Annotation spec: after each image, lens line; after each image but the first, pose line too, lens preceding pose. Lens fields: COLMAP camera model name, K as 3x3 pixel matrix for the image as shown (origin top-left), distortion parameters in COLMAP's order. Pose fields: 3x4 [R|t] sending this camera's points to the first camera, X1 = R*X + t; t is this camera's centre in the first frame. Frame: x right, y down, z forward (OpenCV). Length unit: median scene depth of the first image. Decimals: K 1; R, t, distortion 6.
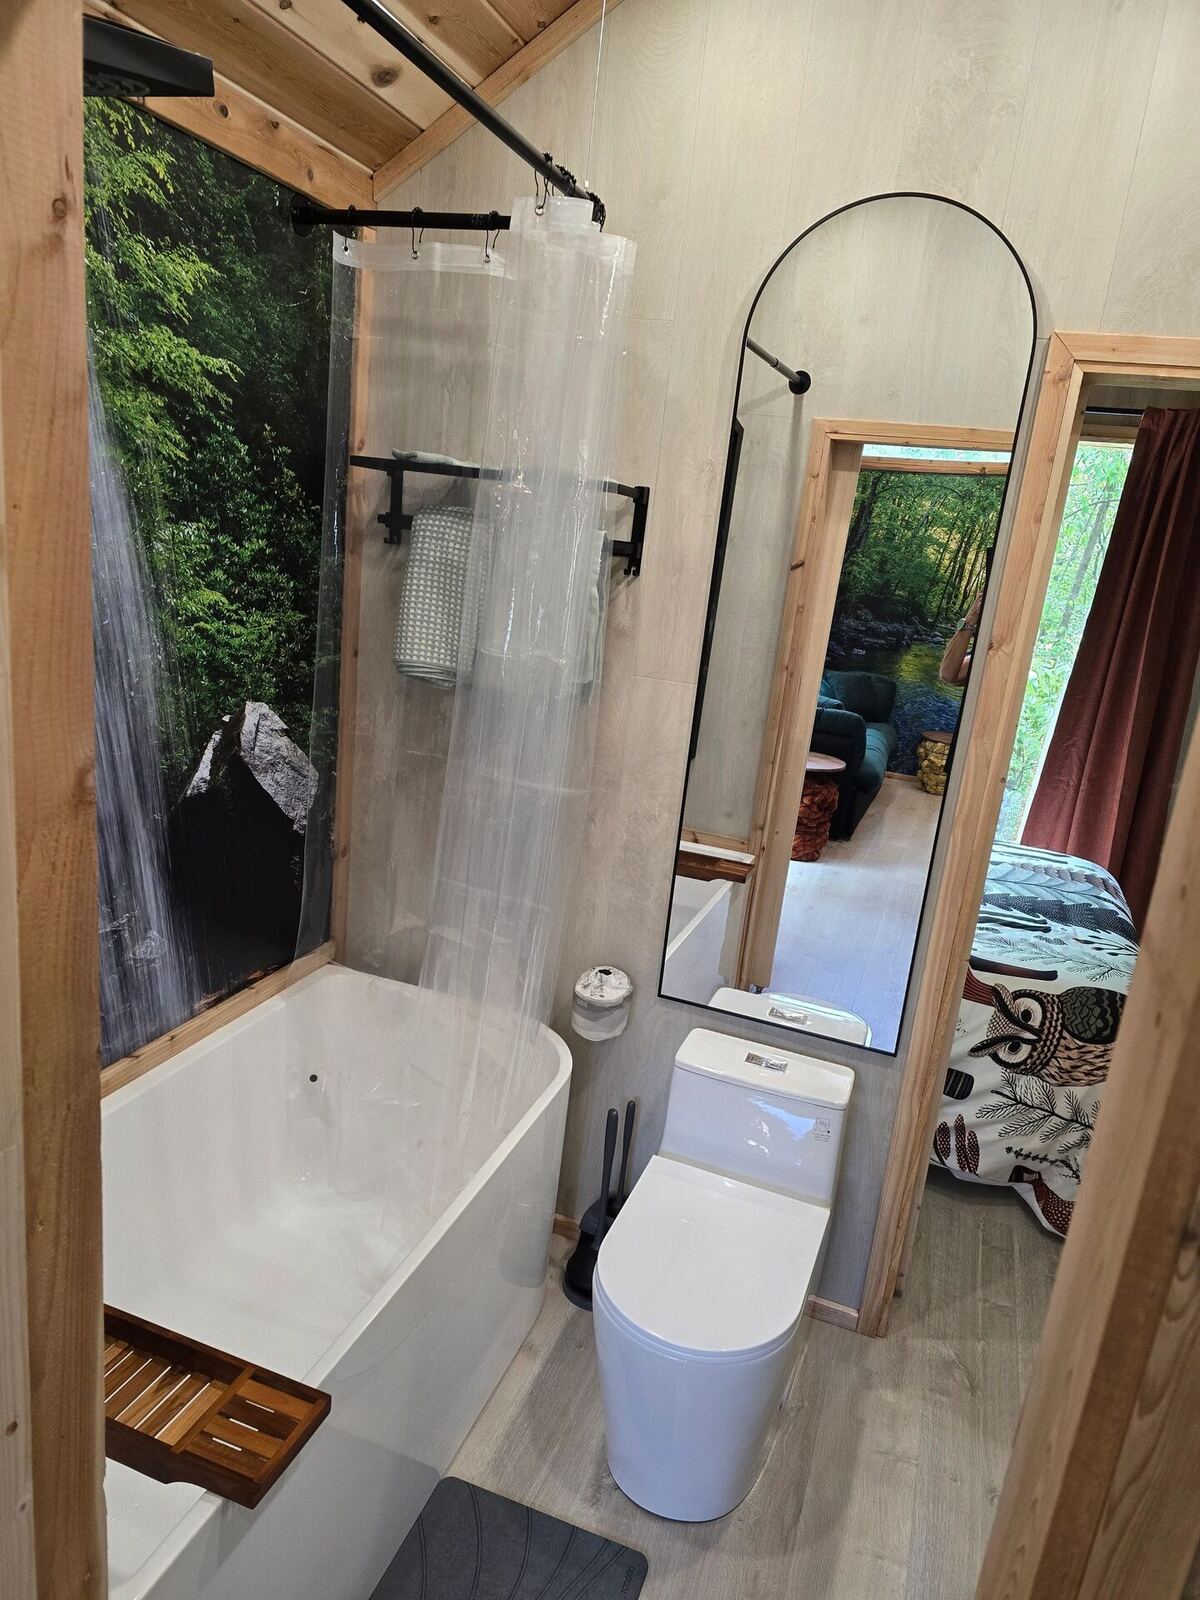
lens RADIAL K [[1060.1, 0, 597.1], [0, 1060.1, 784.5], [0, 0, 1]] dist [0.074266, -0.101629]
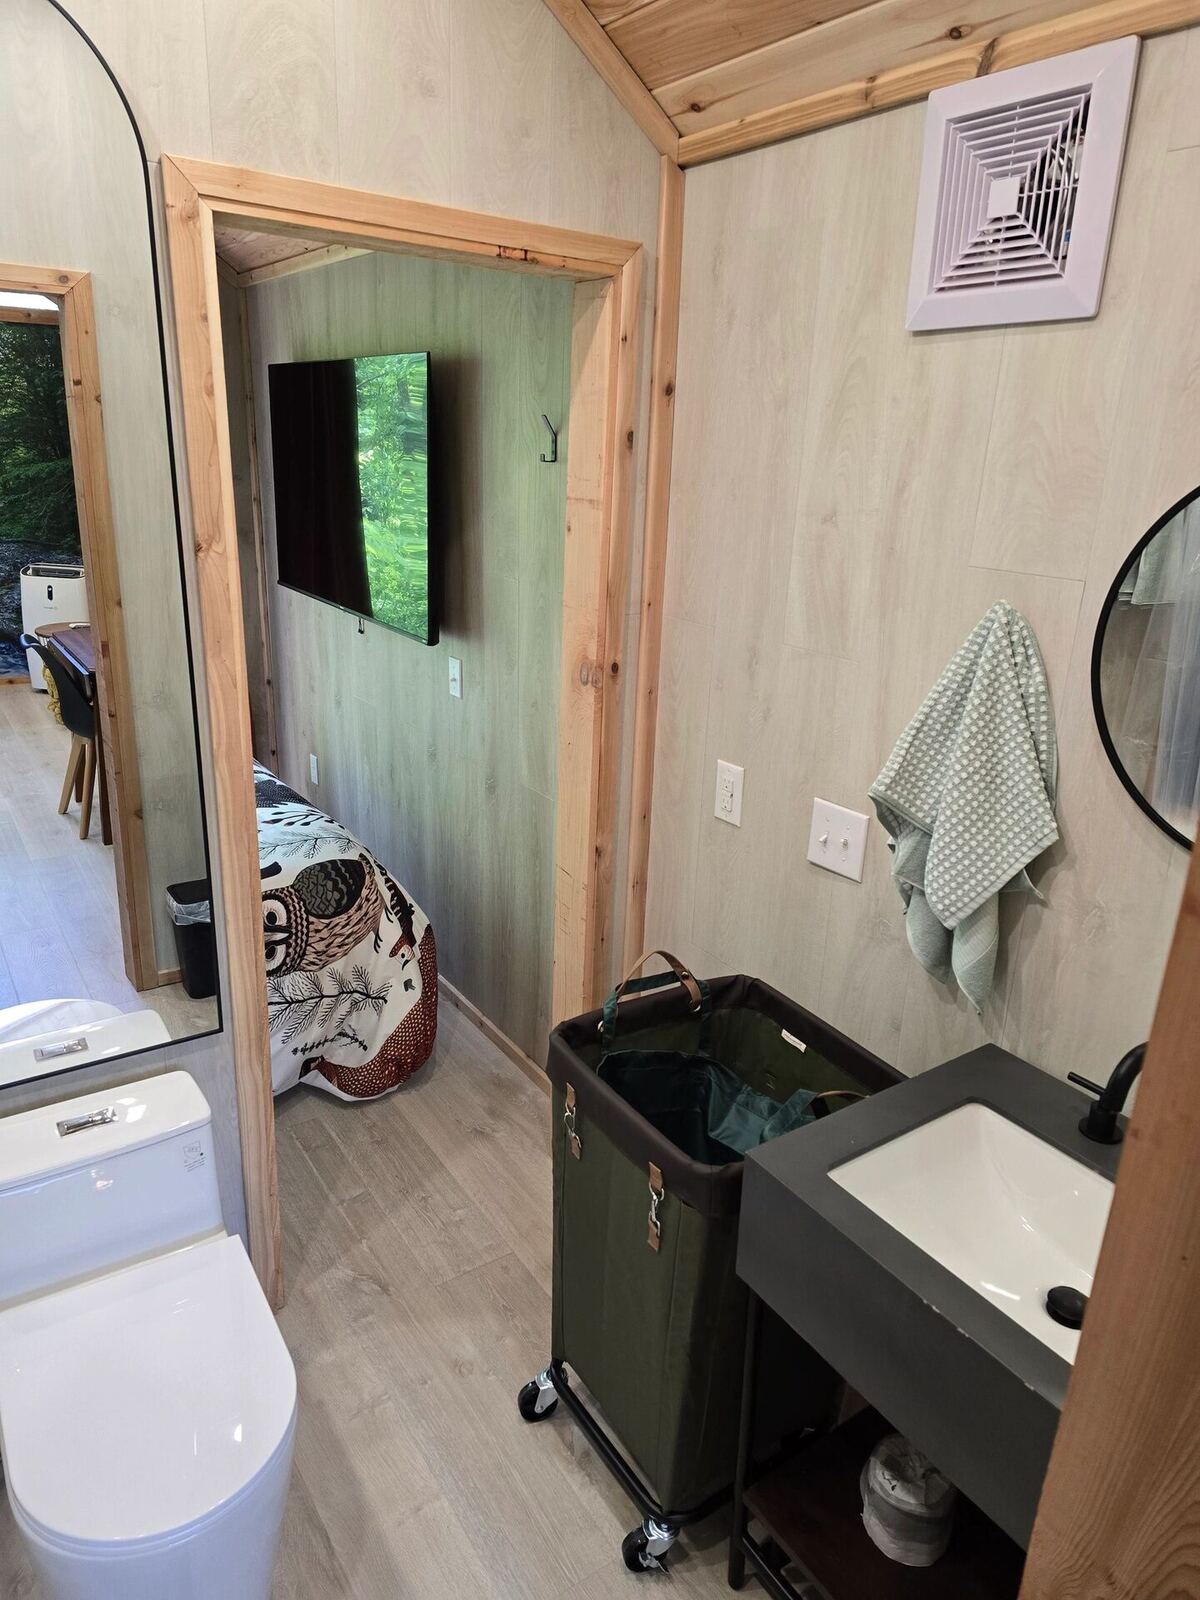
lens RADIAL K [[1060.1, 0, 597.1], [0, 1060.1, 784.5], [0, 0, 1]] dist [0.074266, -0.101629]
pose [[0.588241, -0.320513, 0.742459, -0.278330], [0.213659, 0.947079, 0.239566, -0.179311], [-0.779951, 0.017710, 0.625590, 0.466828]]
